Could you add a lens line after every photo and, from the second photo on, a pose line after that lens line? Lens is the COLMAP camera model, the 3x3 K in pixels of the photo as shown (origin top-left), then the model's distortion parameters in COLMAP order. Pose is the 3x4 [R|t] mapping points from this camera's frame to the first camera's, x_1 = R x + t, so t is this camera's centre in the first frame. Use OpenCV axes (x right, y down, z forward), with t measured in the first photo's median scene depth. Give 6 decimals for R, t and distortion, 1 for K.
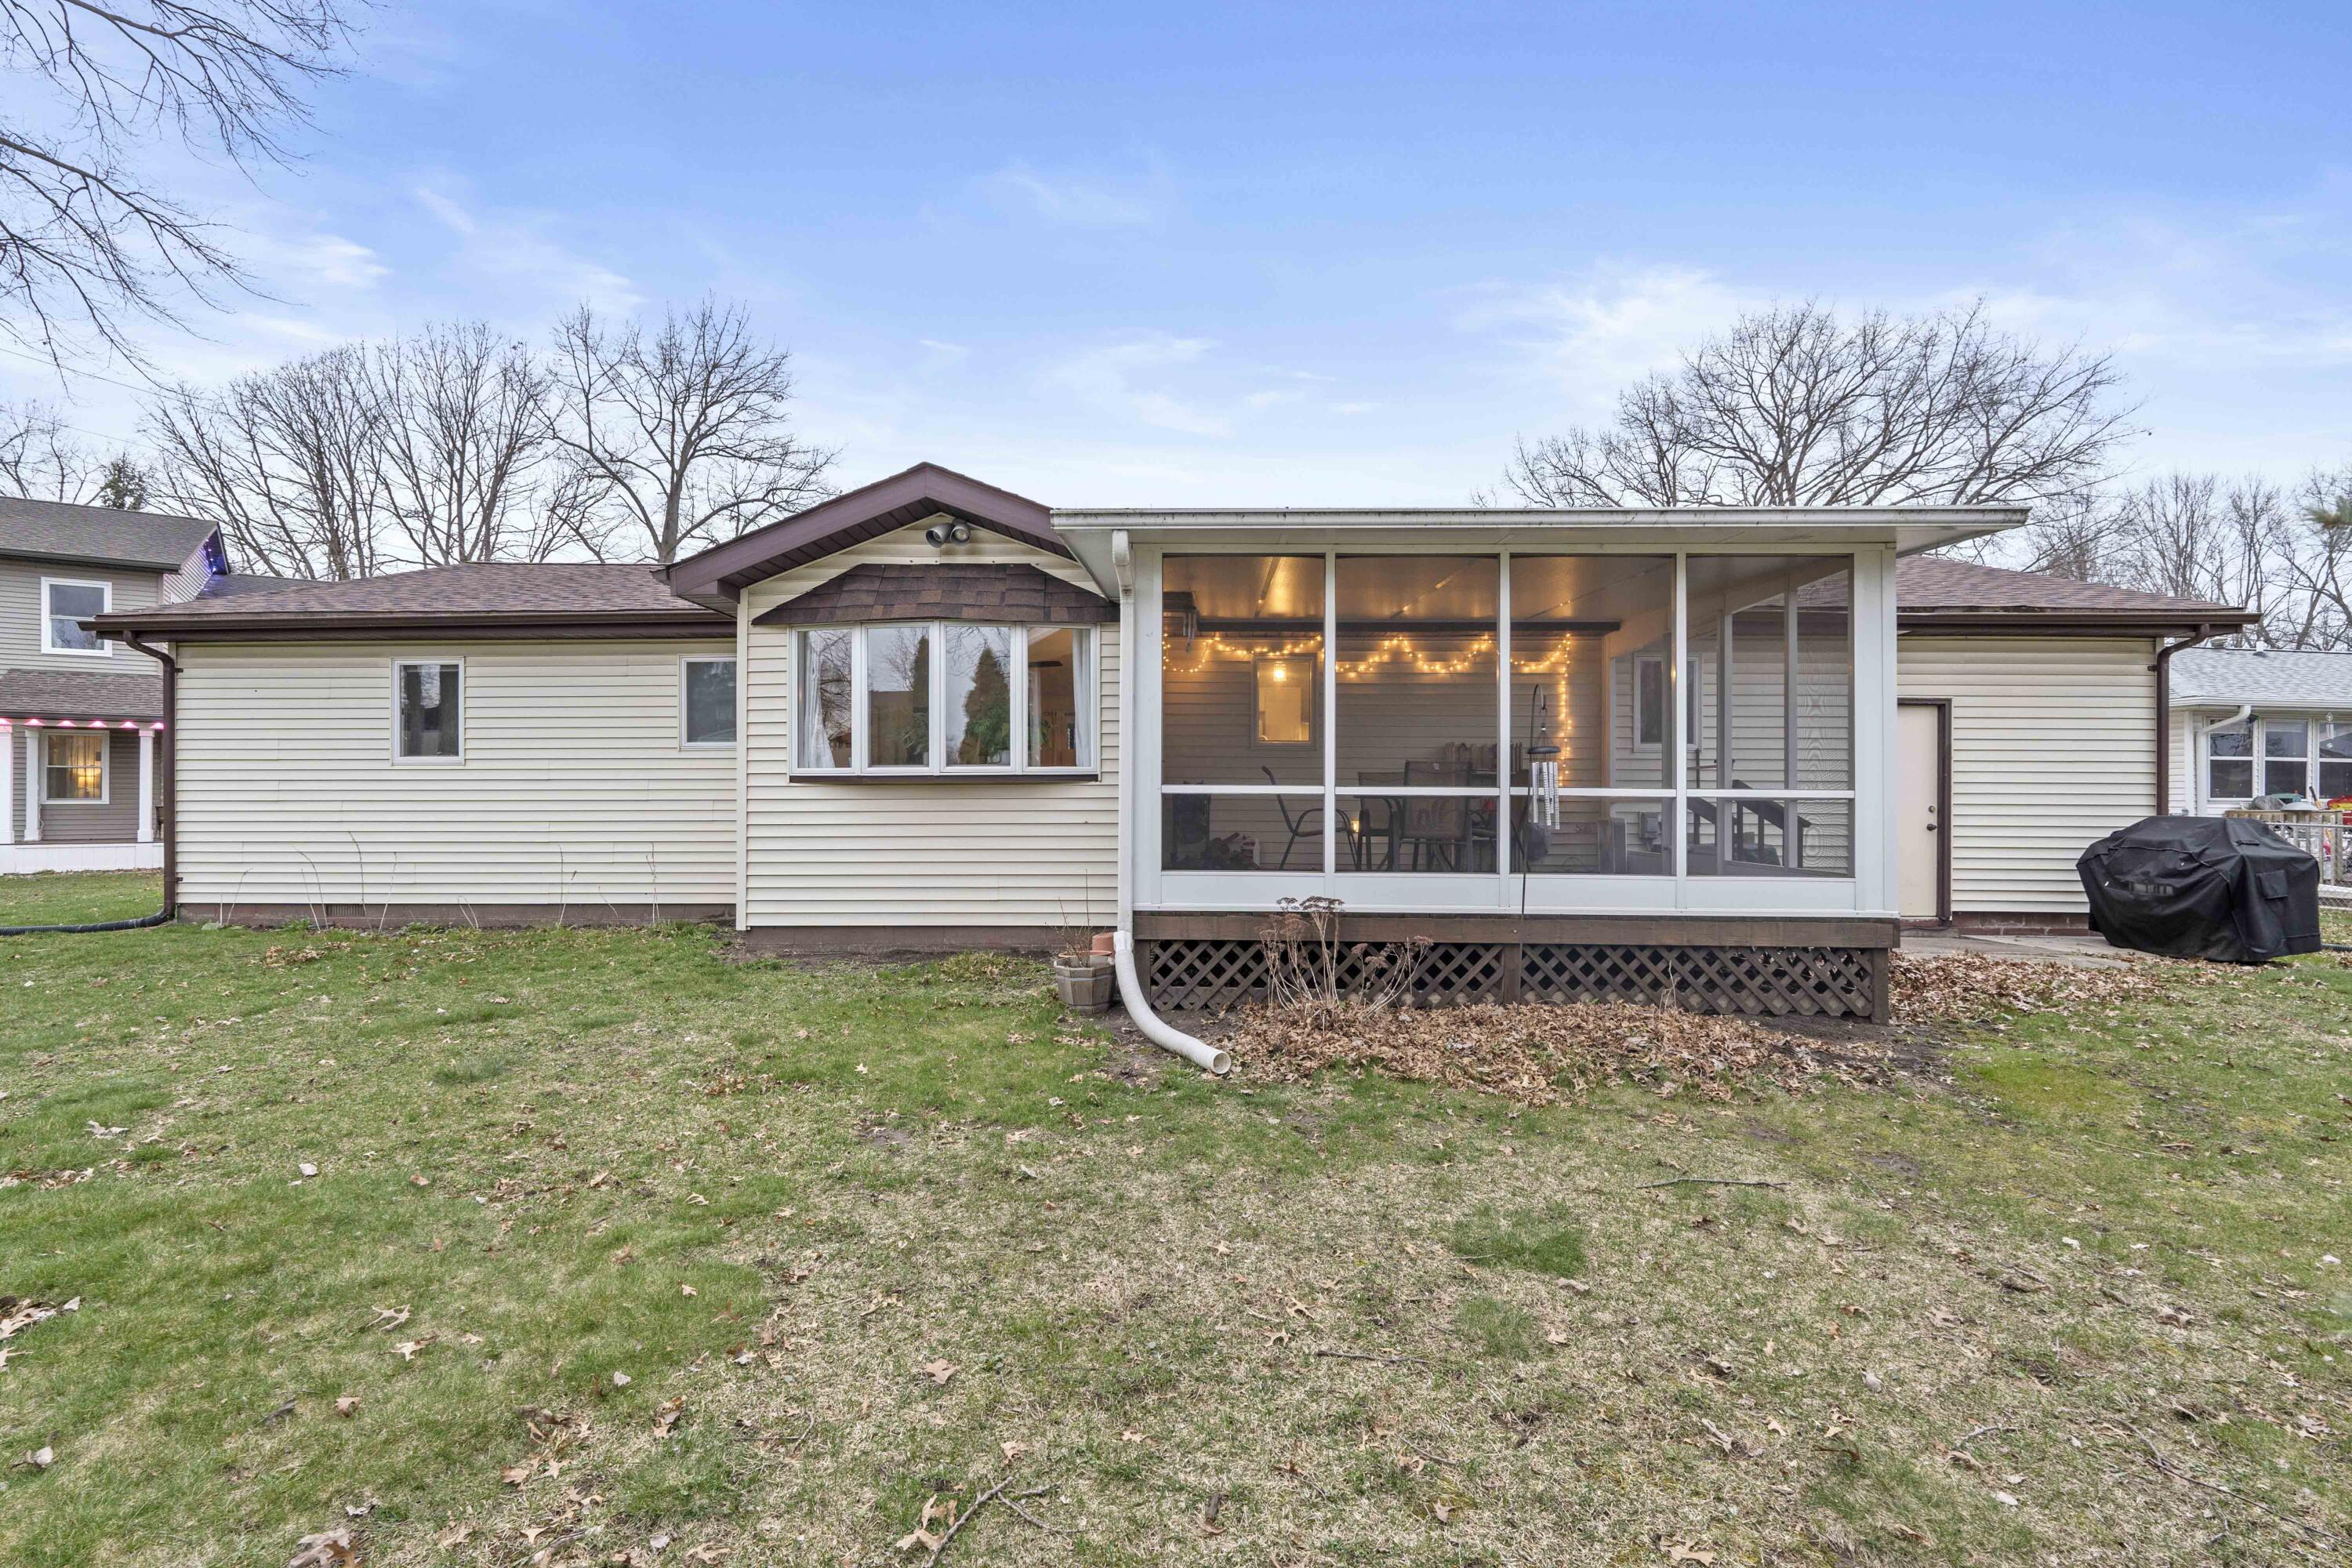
lens RADIAL K [[1058.4, 0, 1177.4], [0, 1058.4, 794.9], [0, 0, 1]] dist [-0.004550, -0.002191]
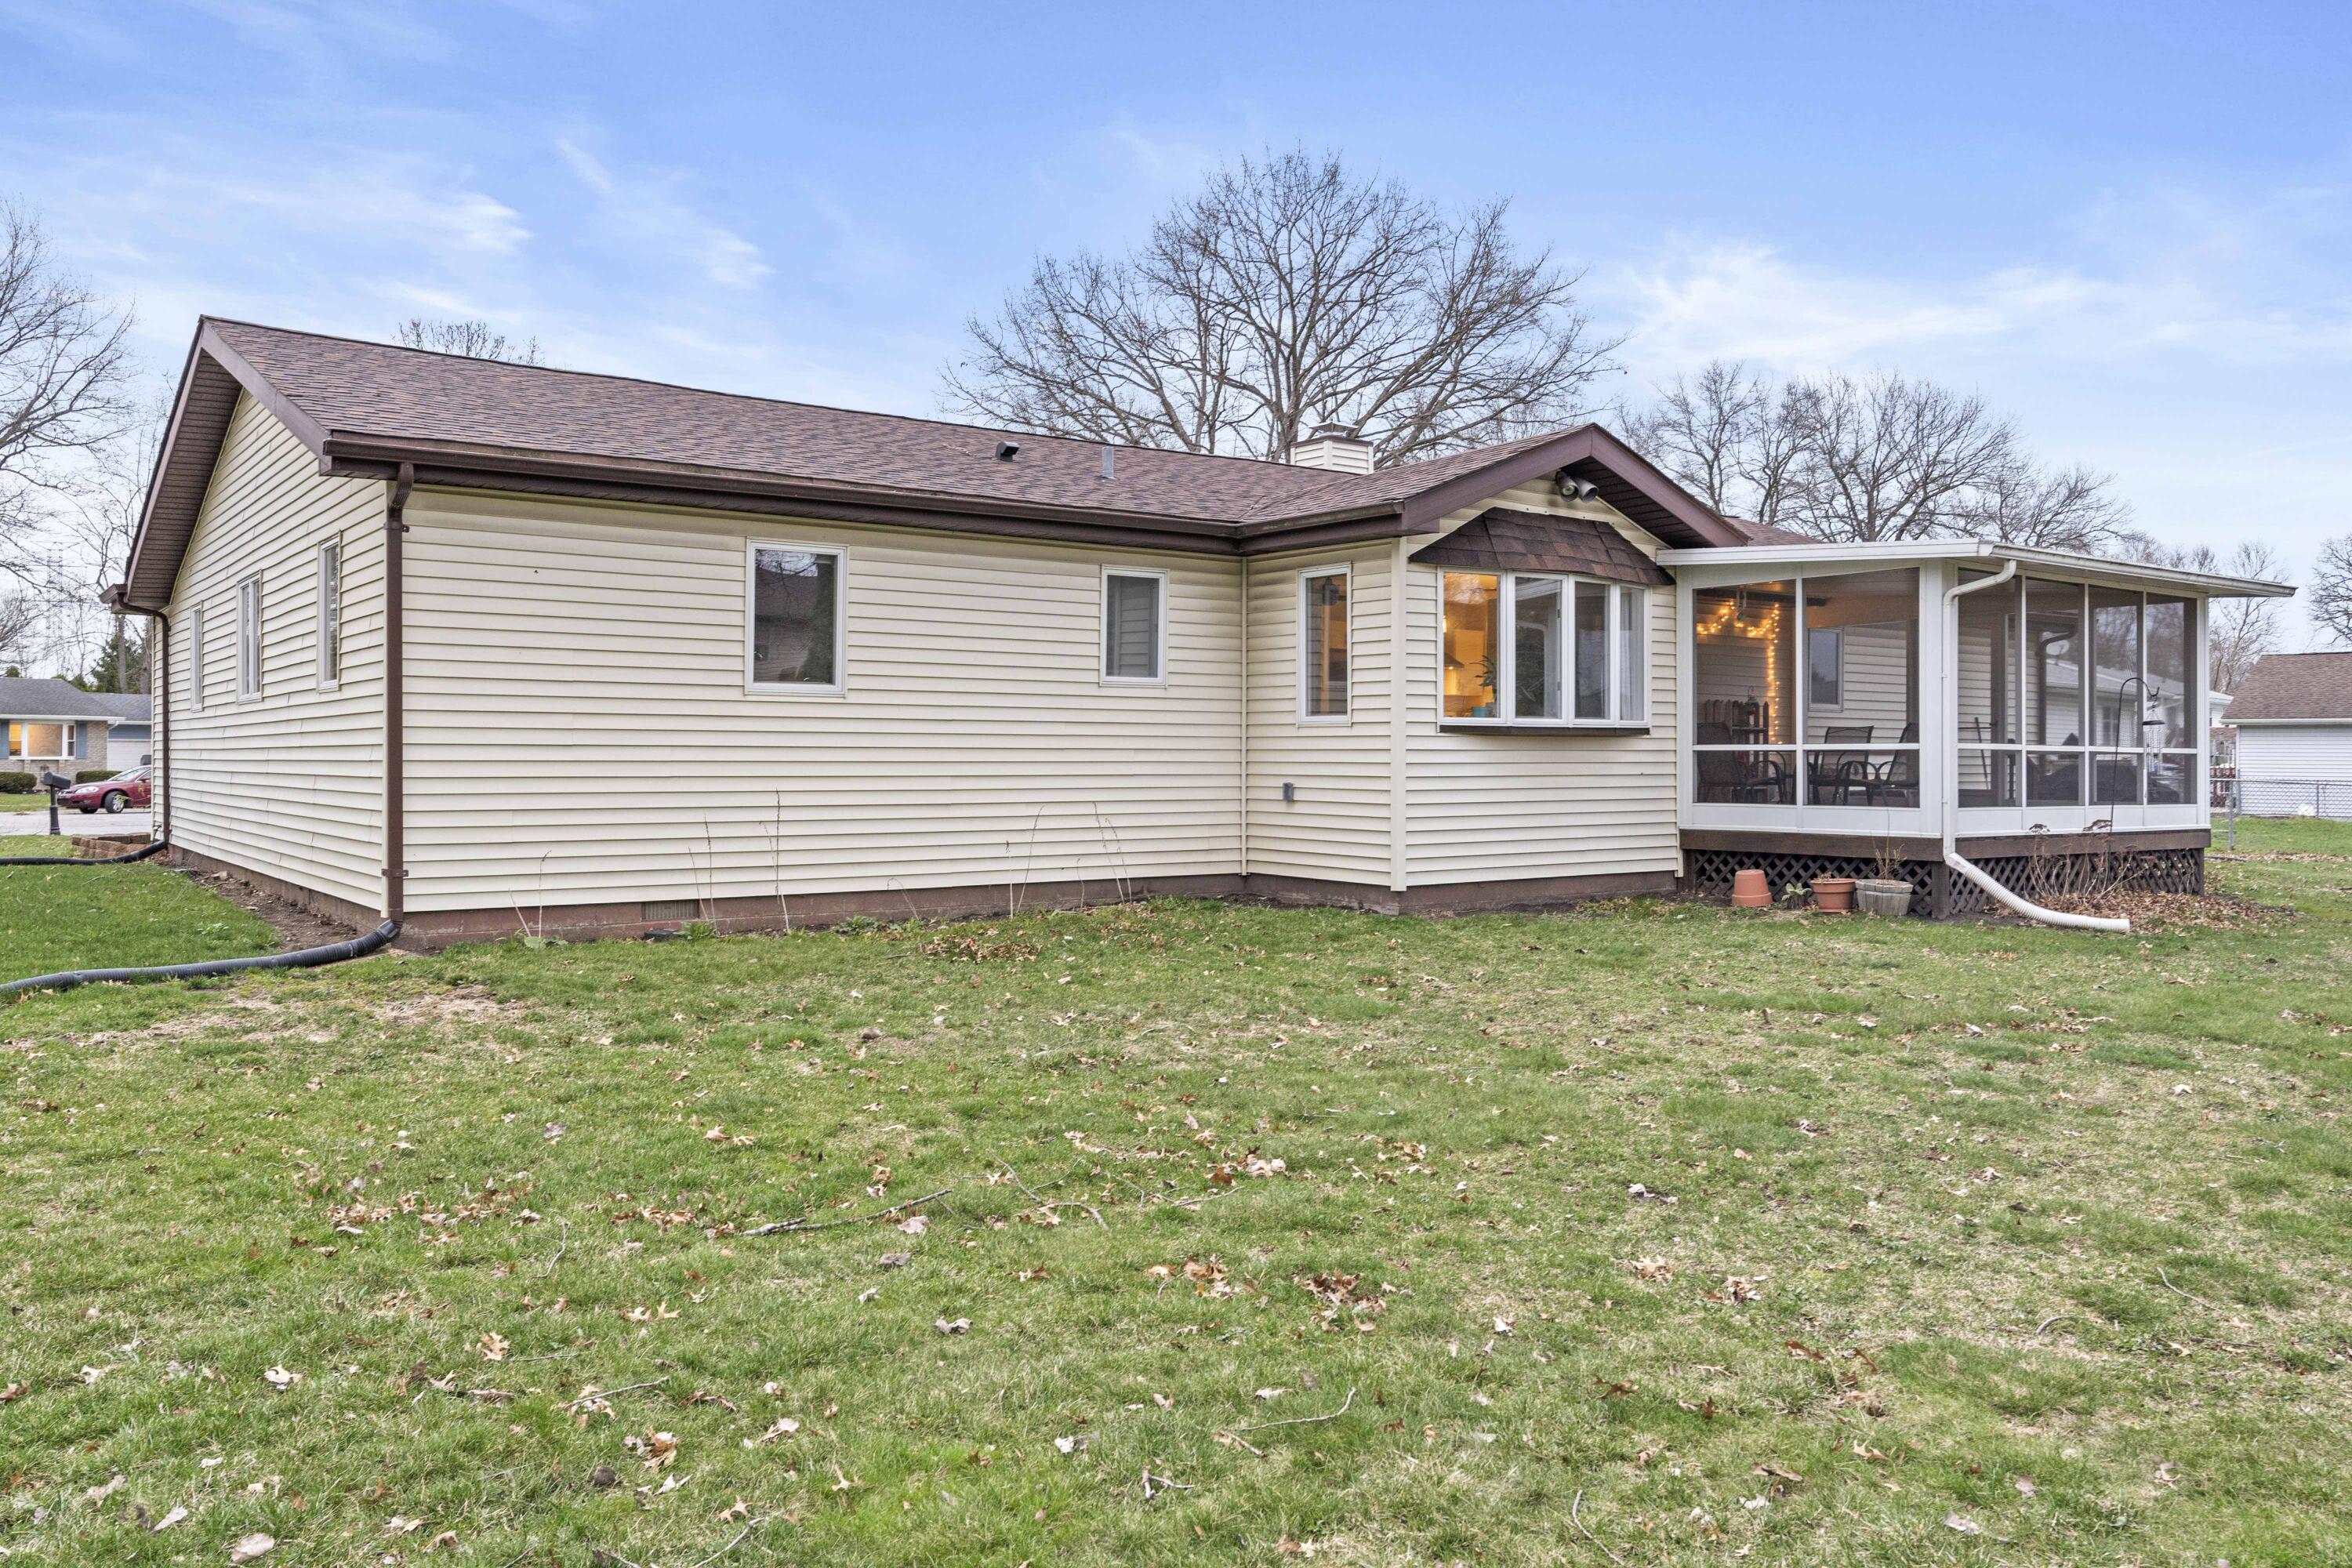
lens RADIAL K [[1727.7, 0, 1173.4], [0, 1727.7, 769.6], [0, 0, 1]] dist [-0.028544, -0.001606]
pose [[0.786598, -0.003241, 0.617457, -1.277634], [-0.011318, 0.999743, 0.019665, -0.005042], [-0.617361, -0.022456, 0.786359, -0.055224]]
